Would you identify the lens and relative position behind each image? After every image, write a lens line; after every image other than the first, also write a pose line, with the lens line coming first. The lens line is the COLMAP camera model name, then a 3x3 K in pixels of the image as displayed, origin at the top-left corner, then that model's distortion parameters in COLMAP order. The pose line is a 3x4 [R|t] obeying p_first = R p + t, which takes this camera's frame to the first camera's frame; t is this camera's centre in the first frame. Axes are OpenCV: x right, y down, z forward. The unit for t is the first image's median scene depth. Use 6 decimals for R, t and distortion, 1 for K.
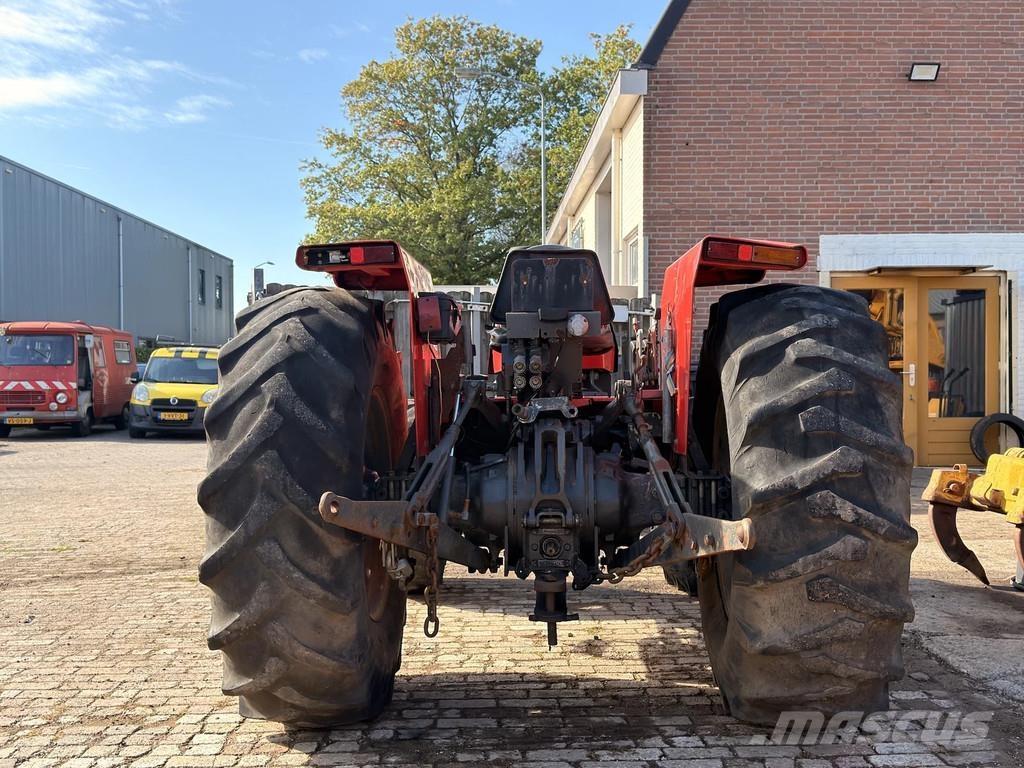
lens RADIAL K [[1118.4, 0, 512.0], [0, 1118.4, 384.0], [0, 0, 1]] dist [0.203660, -0.455712]
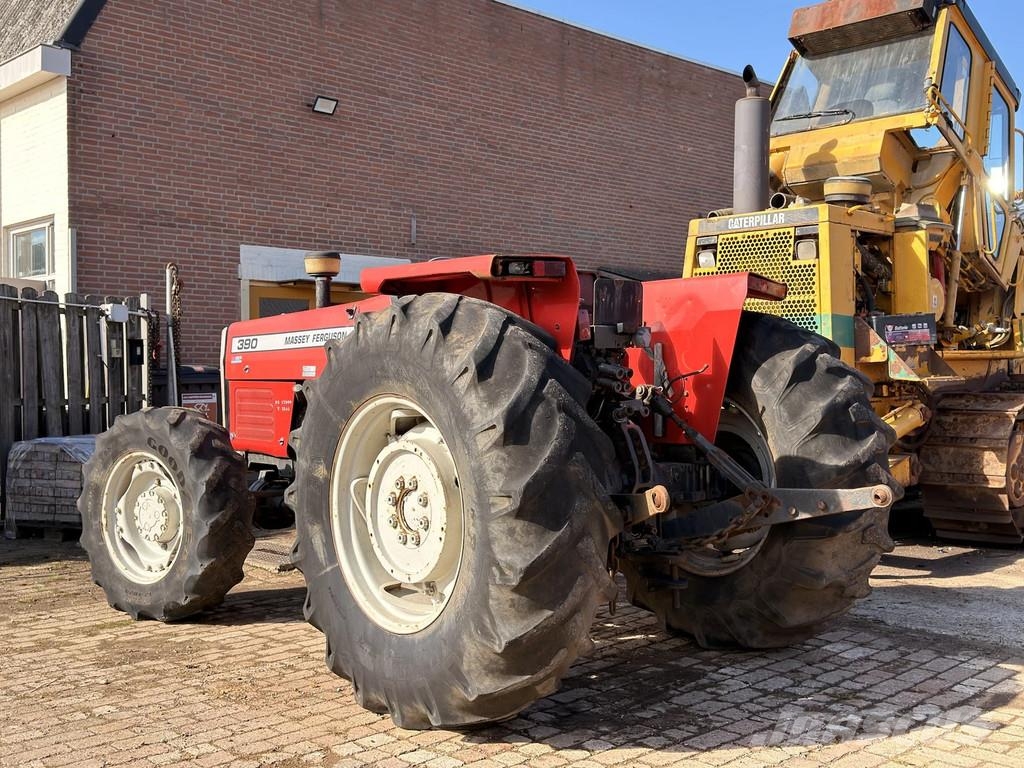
lens RADIAL K [[1118.4, 0, 512.0], [0, 1118.4, 384.0], [0, 0, 1]] dist [0.203660, -0.455712]
pose [[0.735417, -0.003905, 0.677603, -0.249975], [0.005571, 0.999984, -0.000283, -0.001412], [-0.677591, 0.003983, 0.735428, 0.068054]]
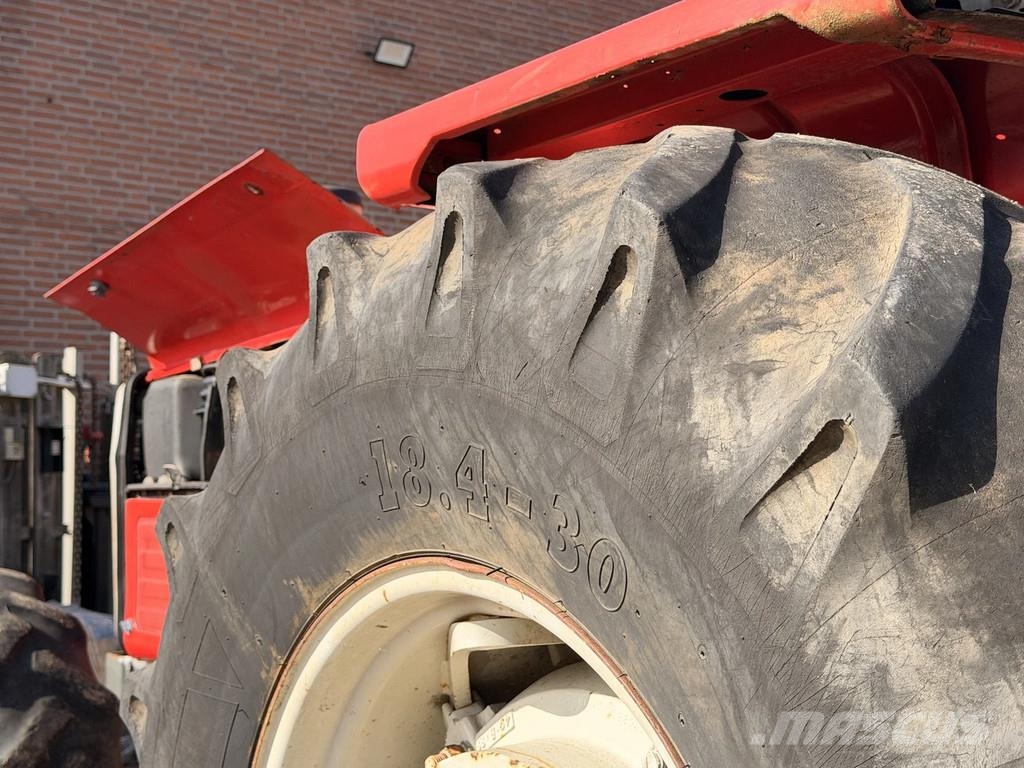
lens RADIAL K [[1515.4, 0, 512.0], [0, 1515.4, 384.0], [0, 0, 1]] dist [0.126700, -0.045420]
pose [[0.801778, 0.035518, 0.596566, -0.121728], [0.012921, 0.996969, -0.076722, -0.002472], [-0.597482, 0.069222, 0.798889, 0.234474]]
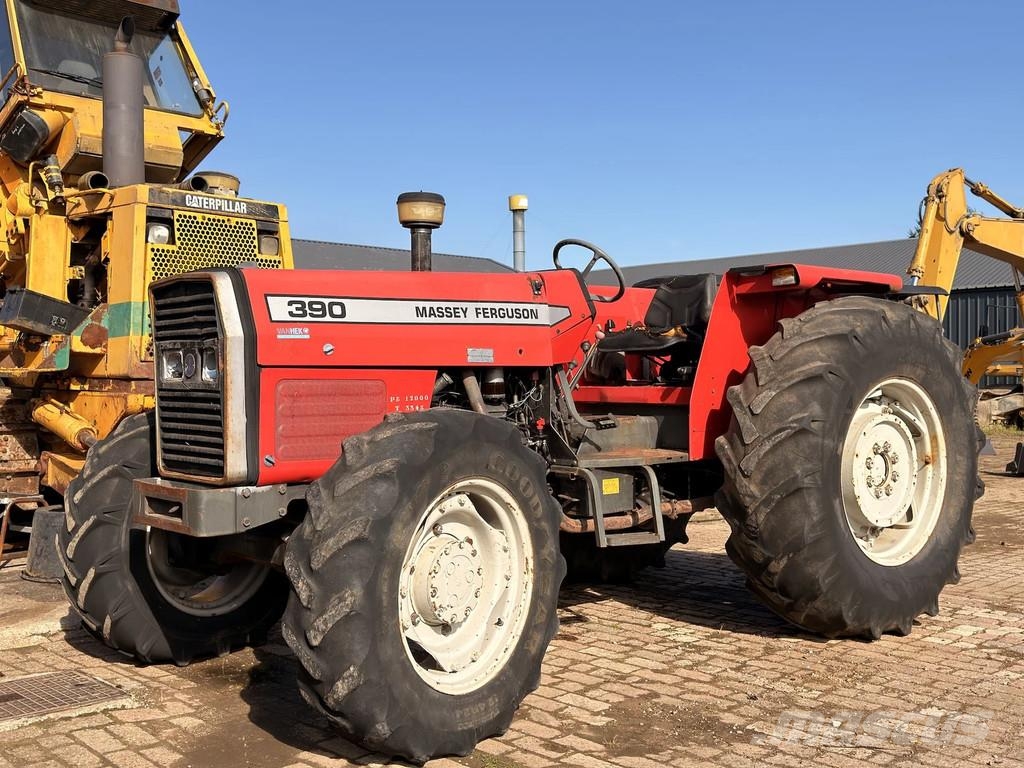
lens RADIAL K [[1118.4, 0, 512.0], [0, 1118.4, 384.0], [0, 0, 1]] dist [0.203660, -0.455712]
pose [[-0.676398, 0.000097, 0.736537, -0.264113], [0.011520, 0.999879, 0.010448, -0.001829], [-0.736447, 0.015552, -0.676317, 0.671630]]
